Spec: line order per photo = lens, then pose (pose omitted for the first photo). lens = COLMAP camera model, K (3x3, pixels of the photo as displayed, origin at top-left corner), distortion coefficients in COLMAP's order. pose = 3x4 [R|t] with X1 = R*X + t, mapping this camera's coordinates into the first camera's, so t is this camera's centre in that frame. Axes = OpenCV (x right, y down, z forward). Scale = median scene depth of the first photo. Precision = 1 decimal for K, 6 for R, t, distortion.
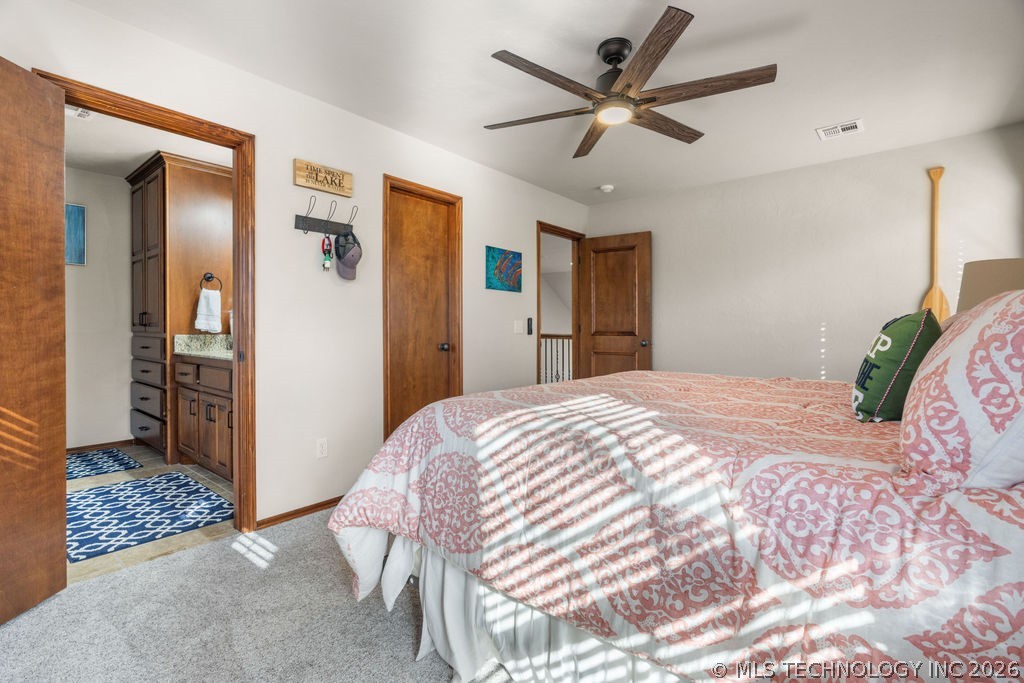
lens RADIAL K [[466.1, 0, 512.2], [0, 466.1, 336.5], [0, 0, 1]] dist [-0.010550, 0.003569]
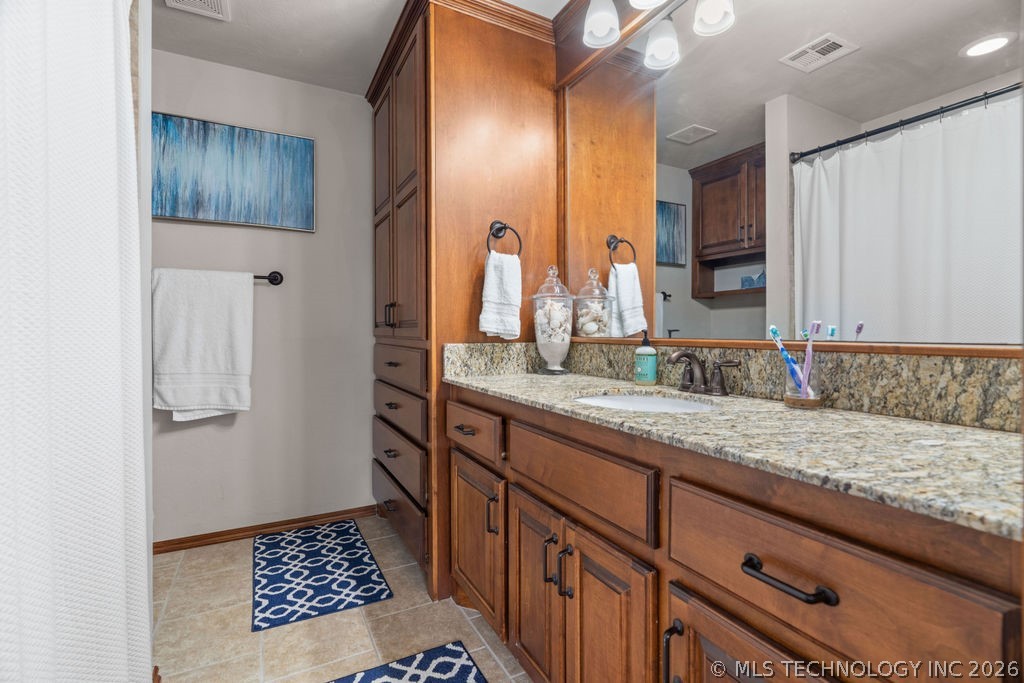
lens RADIAL K [[466.1, 0, 513.6], [0, 466.1, 339.9], [0, 0, 1]] dist [-0.010550, 0.003569]
pose [[0.924096, 0.002166, -0.382154, -0.459845], [0.000353, 0.999979, 0.006520, -0.011032], [0.382160, -0.006160, 0.924076, 0.555519]]
